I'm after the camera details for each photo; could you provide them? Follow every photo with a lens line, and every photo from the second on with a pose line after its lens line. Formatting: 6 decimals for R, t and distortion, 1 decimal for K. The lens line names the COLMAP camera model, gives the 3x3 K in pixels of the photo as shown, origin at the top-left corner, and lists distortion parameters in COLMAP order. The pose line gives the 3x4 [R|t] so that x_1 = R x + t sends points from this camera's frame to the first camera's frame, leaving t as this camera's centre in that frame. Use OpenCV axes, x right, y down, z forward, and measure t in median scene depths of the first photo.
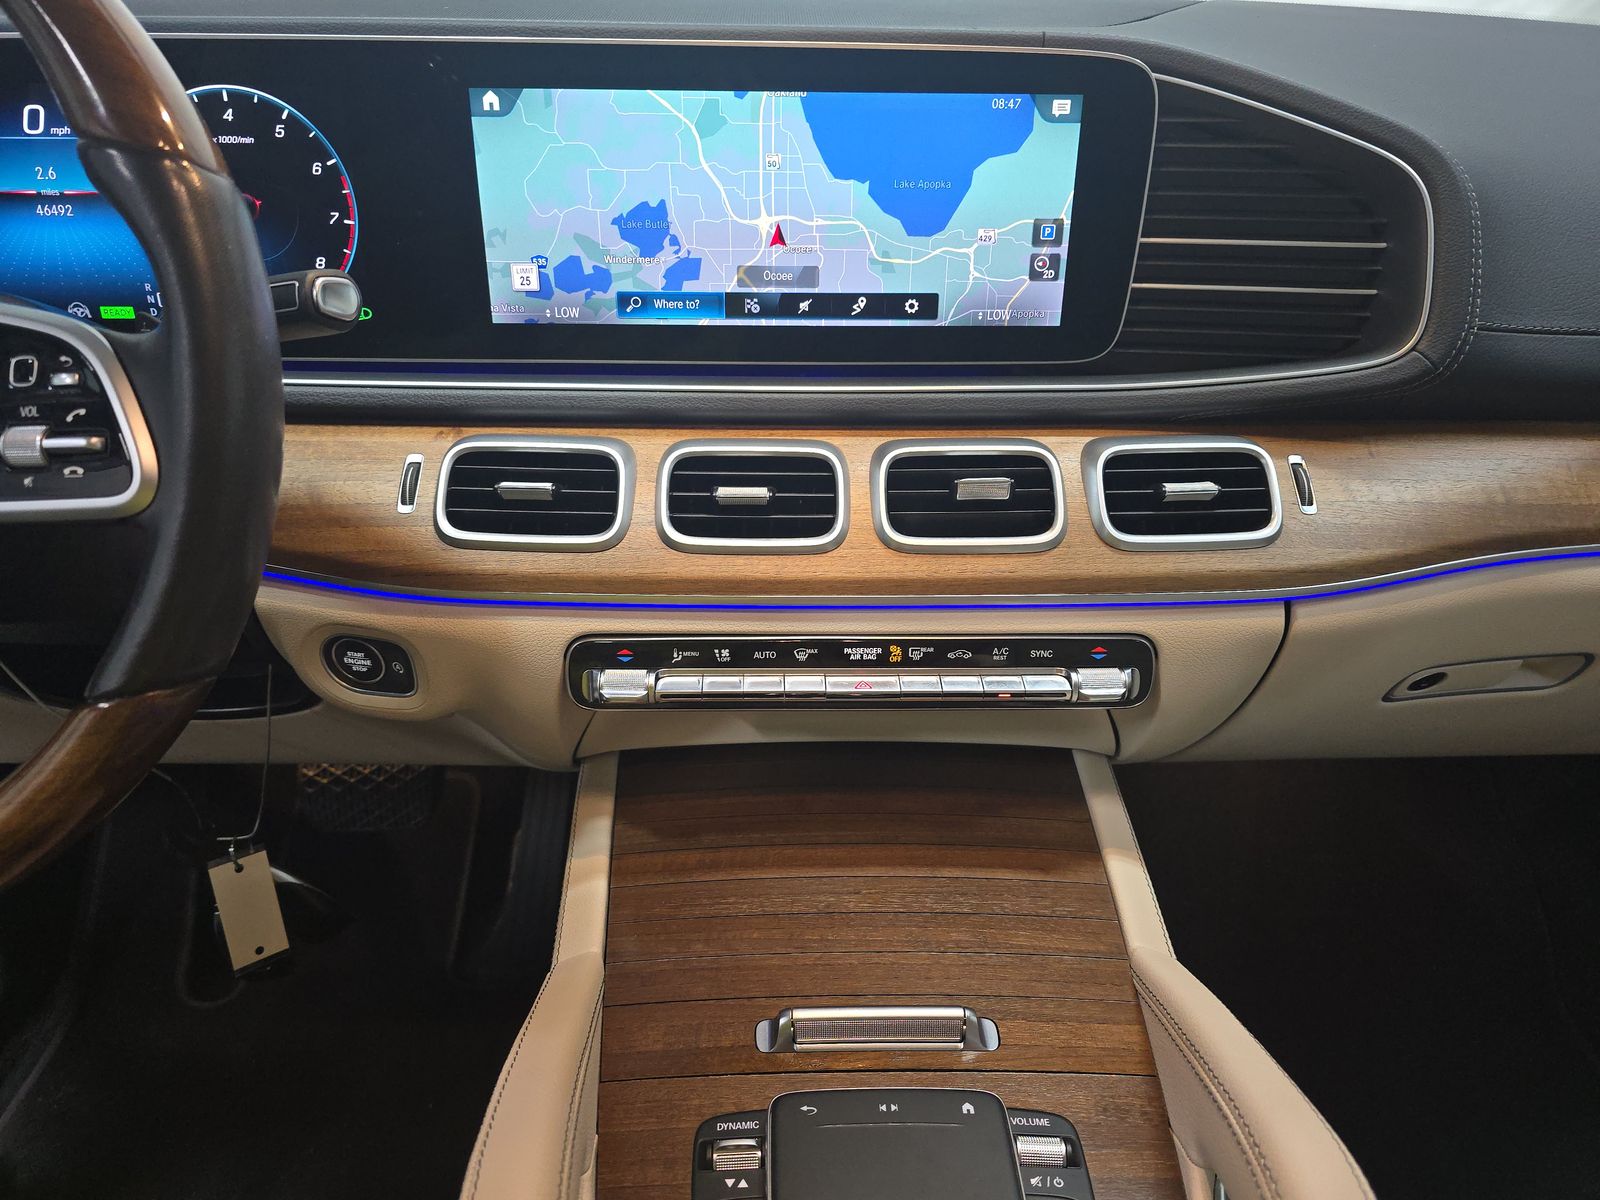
lens RADIAL K [[1055.4, 0, 800.0], [0, 1055.4, 600.0], [0, 0, 1]] dist [0.046128, -0.028991]
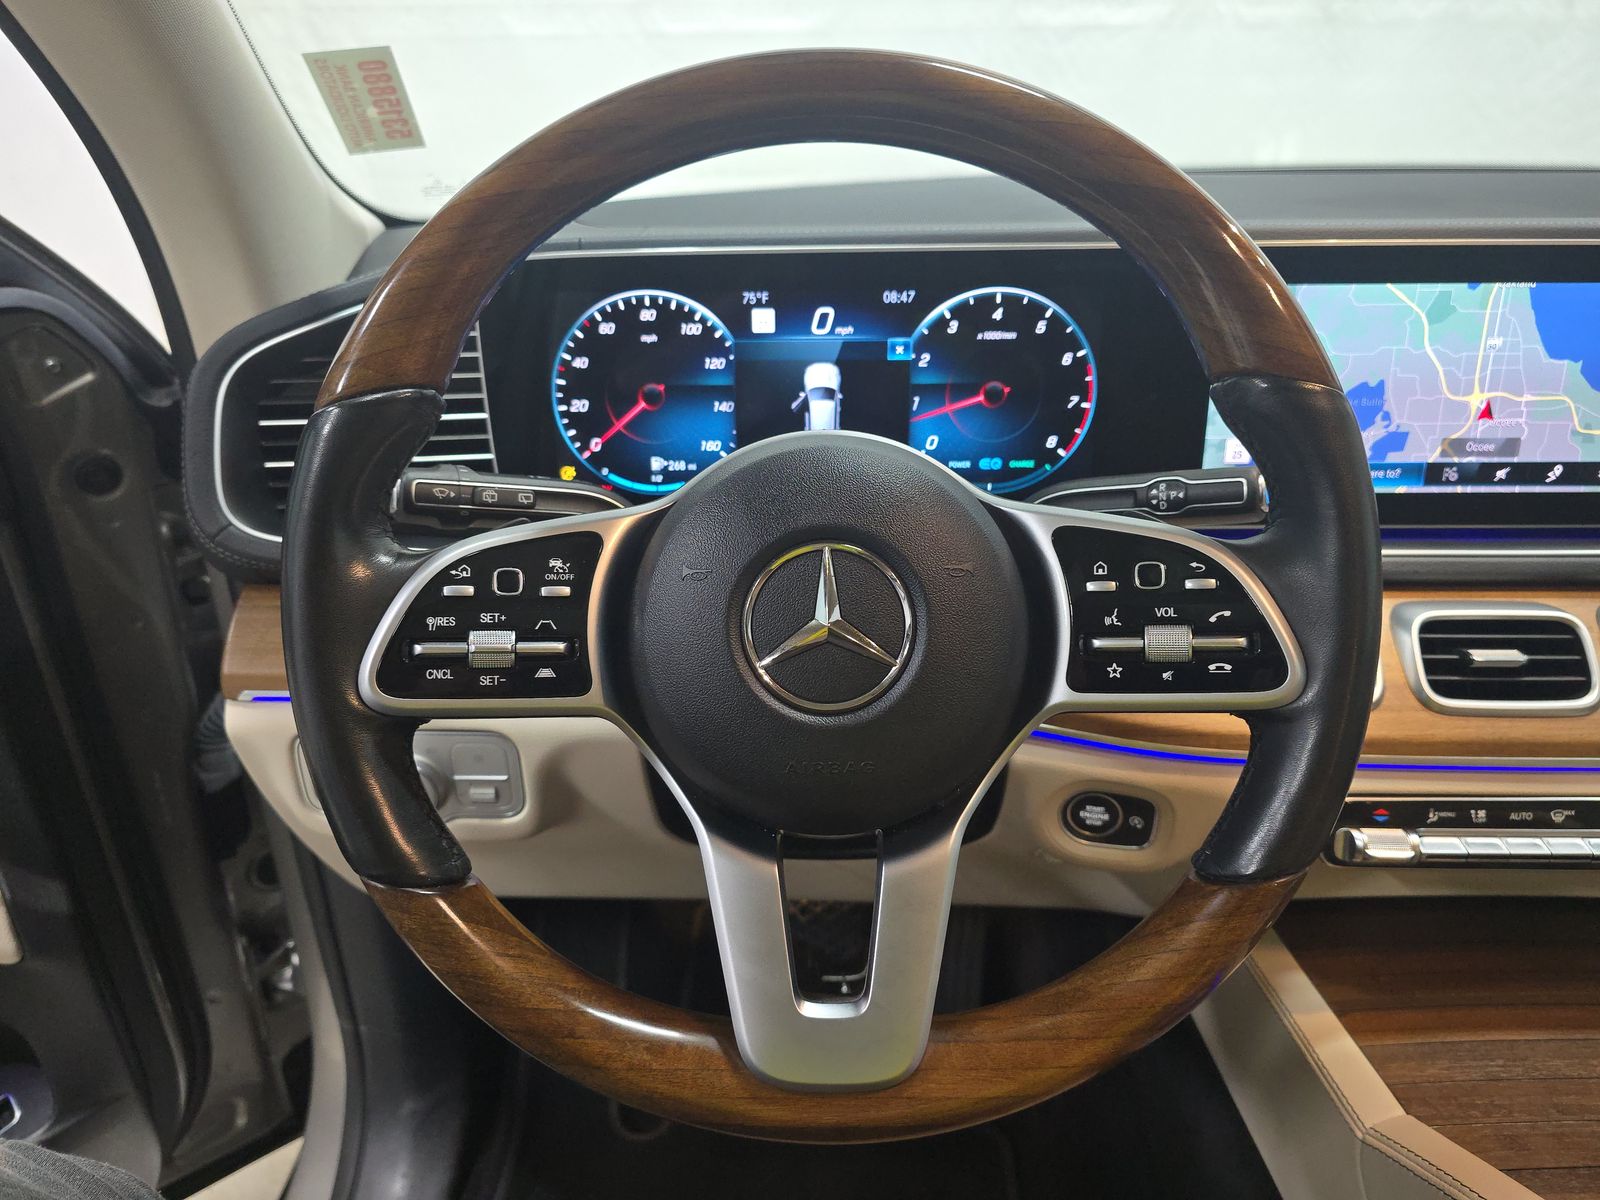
lens RADIAL K [[1055.4, 0, 800.0], [0, 1055.4, 600.0], [0, 0, 1]] dist [0.046128, -0.028991]
pose [[0.999465, 0.001000, -0.032705, -0.681869], [-0.004084, 0.995530, -0.094355, -0.053763], [0.032465, 0.094438, 0.995001, -0.064745]]
